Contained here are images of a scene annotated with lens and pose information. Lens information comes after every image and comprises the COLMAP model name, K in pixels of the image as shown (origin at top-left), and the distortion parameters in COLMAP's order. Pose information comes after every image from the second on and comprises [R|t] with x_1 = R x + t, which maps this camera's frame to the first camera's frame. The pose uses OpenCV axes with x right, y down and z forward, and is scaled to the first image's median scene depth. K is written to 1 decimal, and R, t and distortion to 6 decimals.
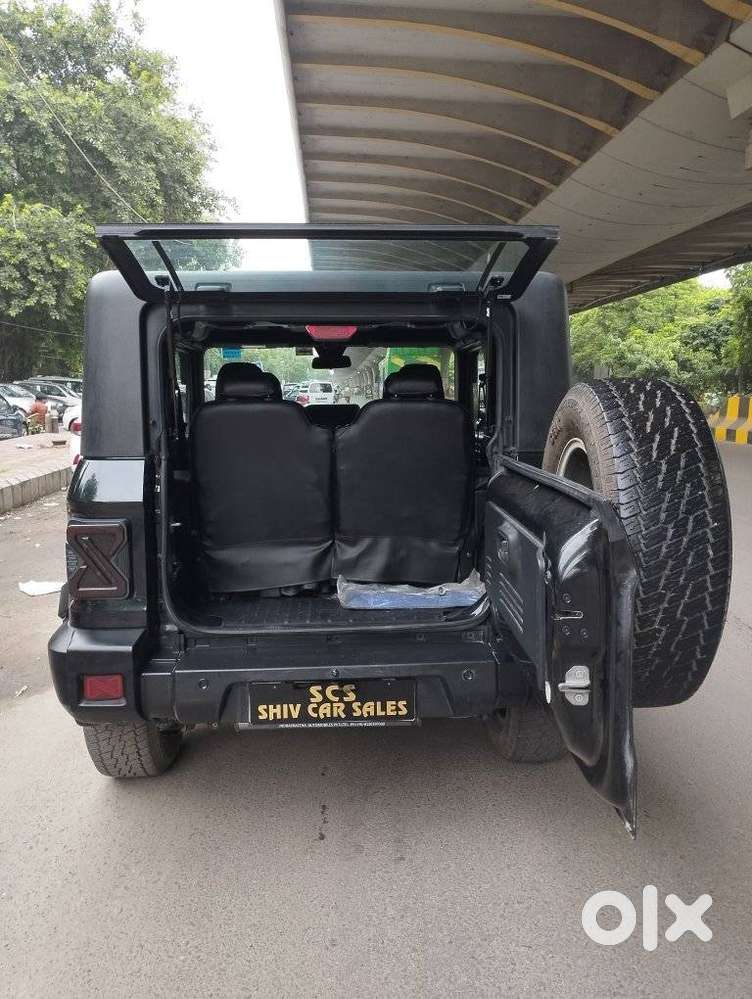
lens RADIAL K [[818.3, 0, 376.0], [0, 818.3, 499.5], [0, 0, 1]] dist [0.040132, -0.013759]
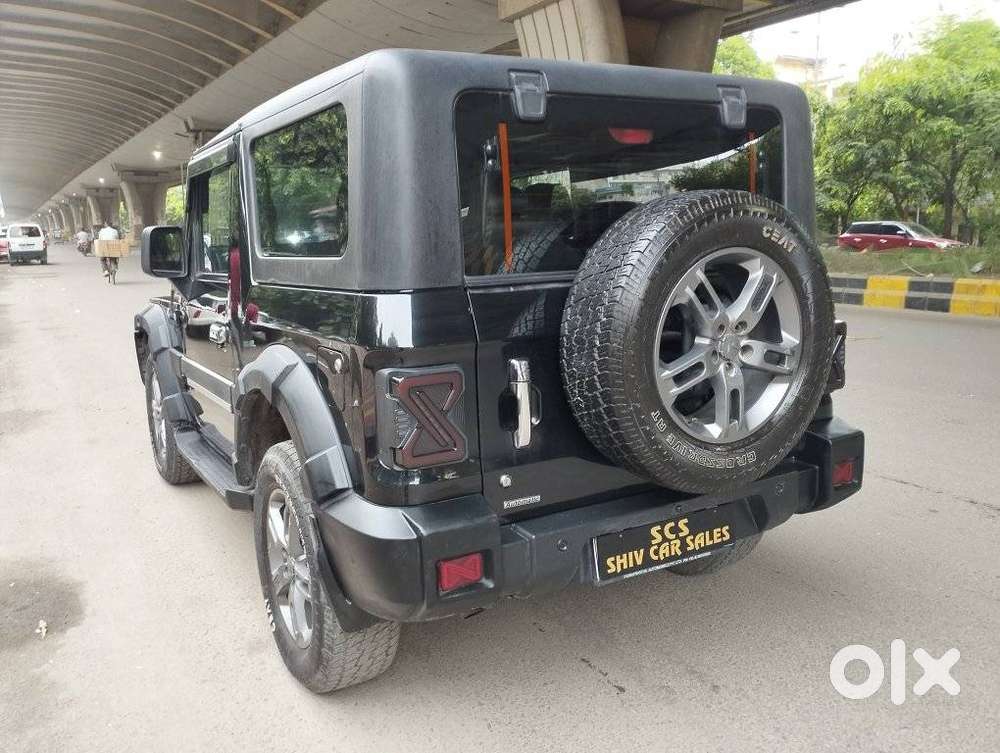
lens RADIAL K [[819.1, 0, 500.8], [0, 819.1, 382.8], [0, 0, 1]] dist [0.040132, -0.013759]
pose [[0.889464, -0.097794, 0.446419, -0.514274], [0.076263, 0.994901, 0.065996, -0.005491], [-0.450596, -0.024656, 0.892387, 0.215317]]
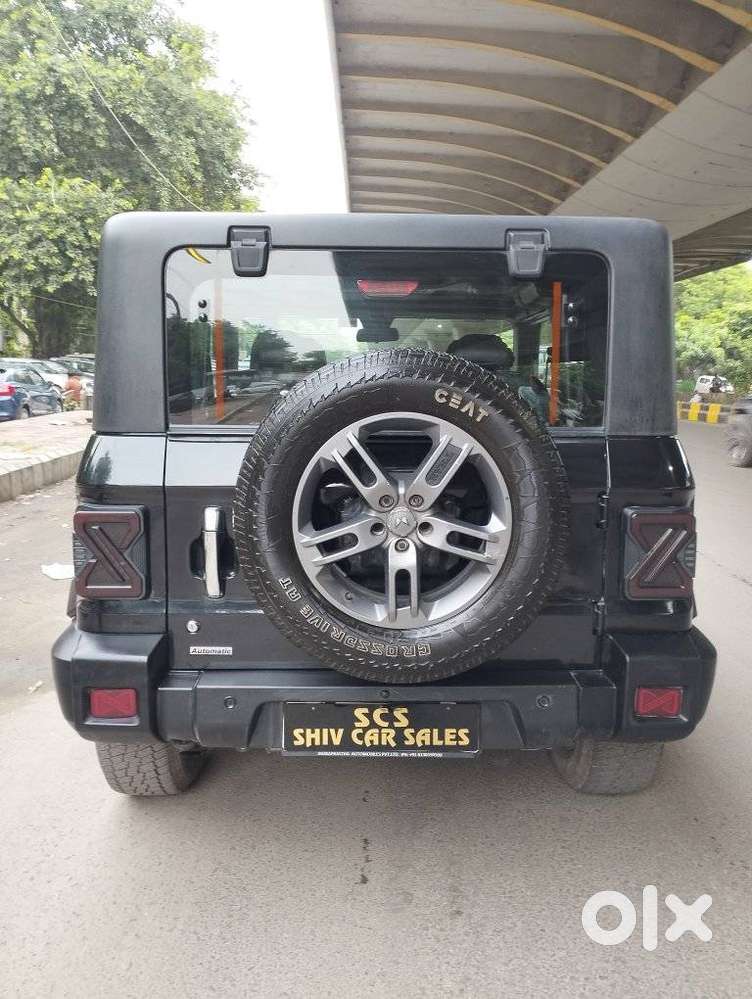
lens RADIAL K [[826.6, 0, 380.9], [0, 826.6, 498.5], [0, 0, 1]] dist [0.029170, -0.007216]
pose [[0.999137, 0.022319, -0.035017, -0.023583], [-0.021701, 0.999603, 0.017942, -0.003798], [0.035404, -0.017167, 0.999226, 0.124550]]
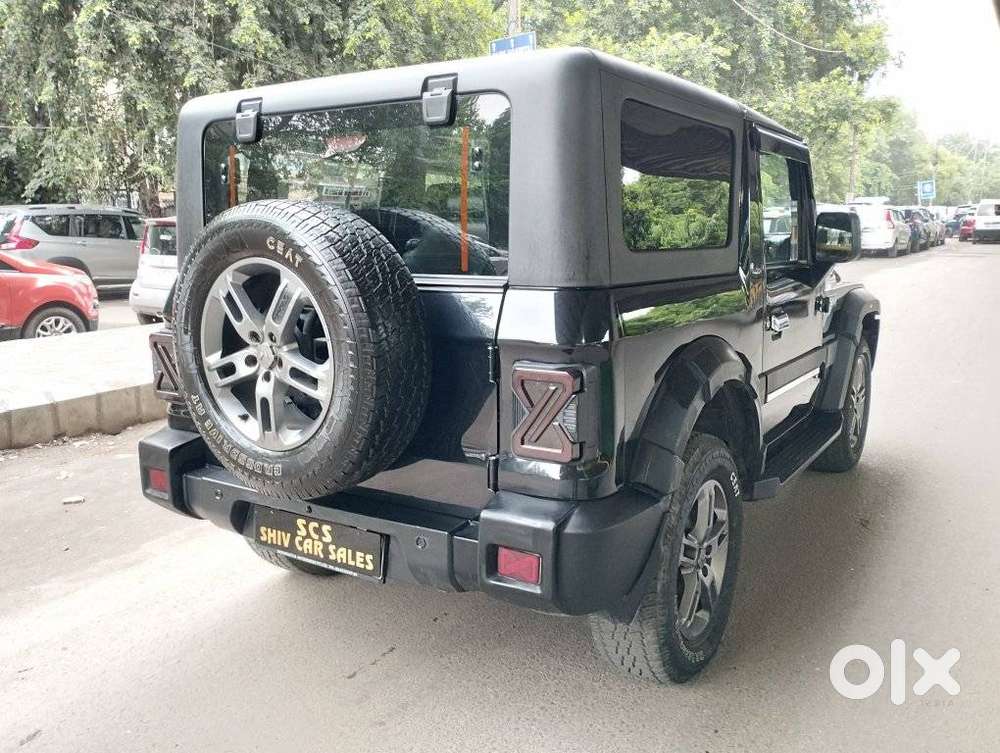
lens RADIAL K [[819.1, 0, 500.8], [0, 819.1, 382.8], [0, 0, 1]] dist [0.040132, -0.013759]
pose [[0.812546, 0.108457, -0.572718, 0.540505], [-0.069836, 0.993574, 0.089074, -0.028887], [0.578698, -0.032381, 0.814899, 0.290359]]
